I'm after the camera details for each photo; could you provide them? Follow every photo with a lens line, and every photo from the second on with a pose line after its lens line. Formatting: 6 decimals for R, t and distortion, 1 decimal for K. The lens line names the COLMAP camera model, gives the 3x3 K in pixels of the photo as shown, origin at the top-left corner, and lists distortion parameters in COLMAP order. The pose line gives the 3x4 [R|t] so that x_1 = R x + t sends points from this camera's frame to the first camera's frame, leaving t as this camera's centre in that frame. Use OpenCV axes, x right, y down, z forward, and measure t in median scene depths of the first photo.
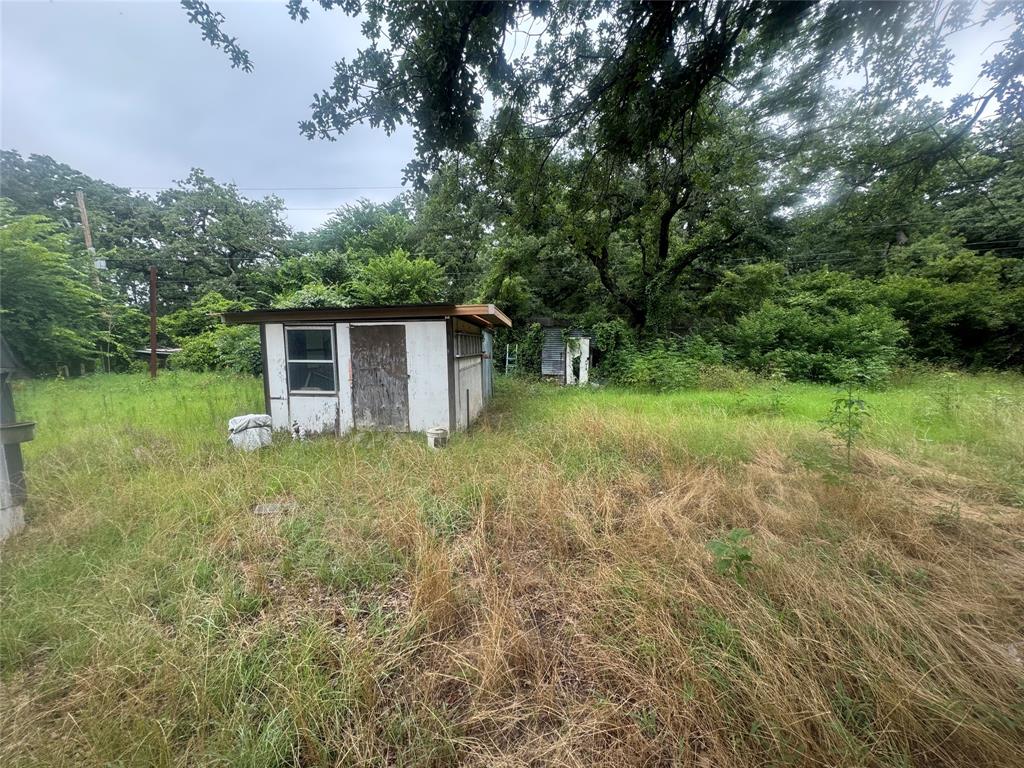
lens RADIAL K [[408.6, 0, 513.5], [0, 408.6, 386.0], [0, 0, 1]] dist [-0.002867, 0.000632]
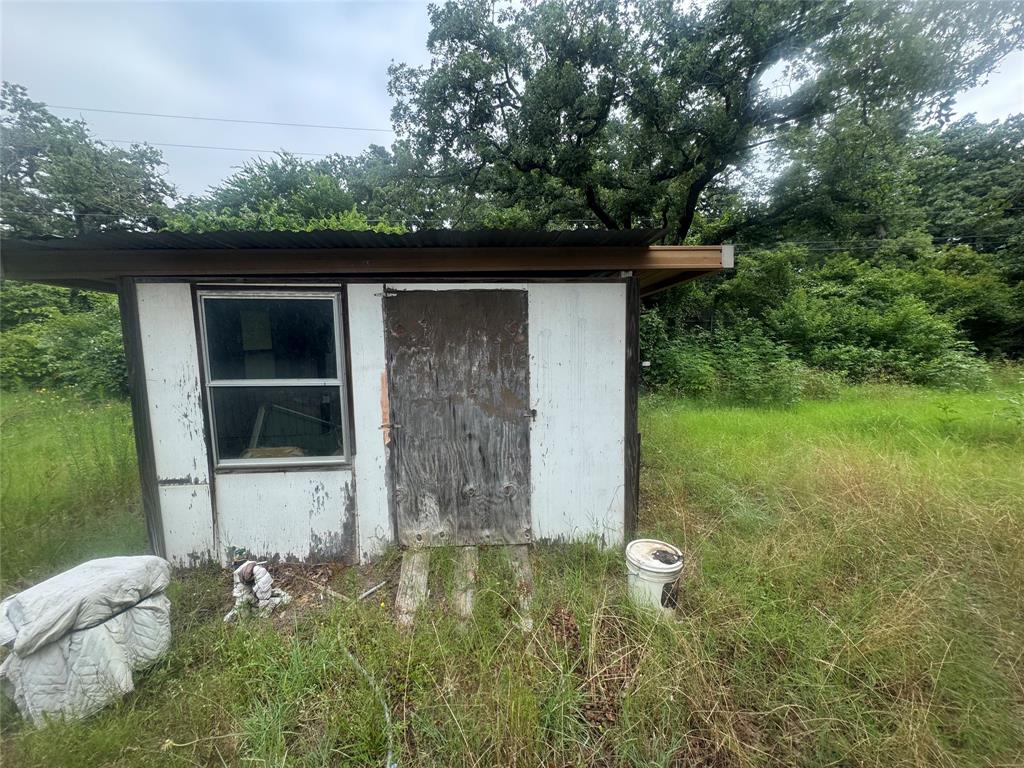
lens RADIAL K [[408.6, 0, 513.2], [0, 408.6, 386.9], [0, 0, 1]] dist [-0.002867, 0.000632]
pose [[0.981235, -0.026614, 0.190971, -0.173848], [0.025284, 0.999636, 0.009400, -0.027078], [-0.191152, -0.004395, 0.981551, 0.287478]]
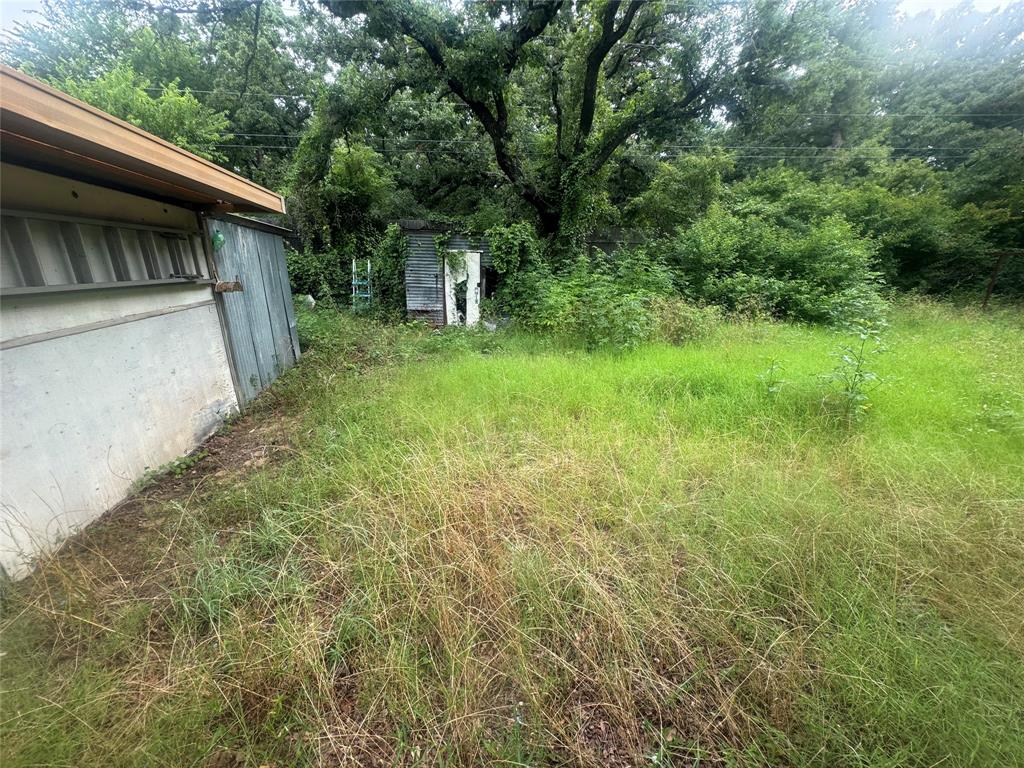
lens RADIAL K [[408.6, 0, 511.9], [0, 408.6, 385.9], [0, 0, 1]] dist [-0.002867, 0.000632]
pose [[0.970396, -0.053285, 0.235568, 0.076541], [0.007309, 0.981392, 0.191878, -0.035286], [-0.241409, -0.184476, 0.952728, 0.359757]]
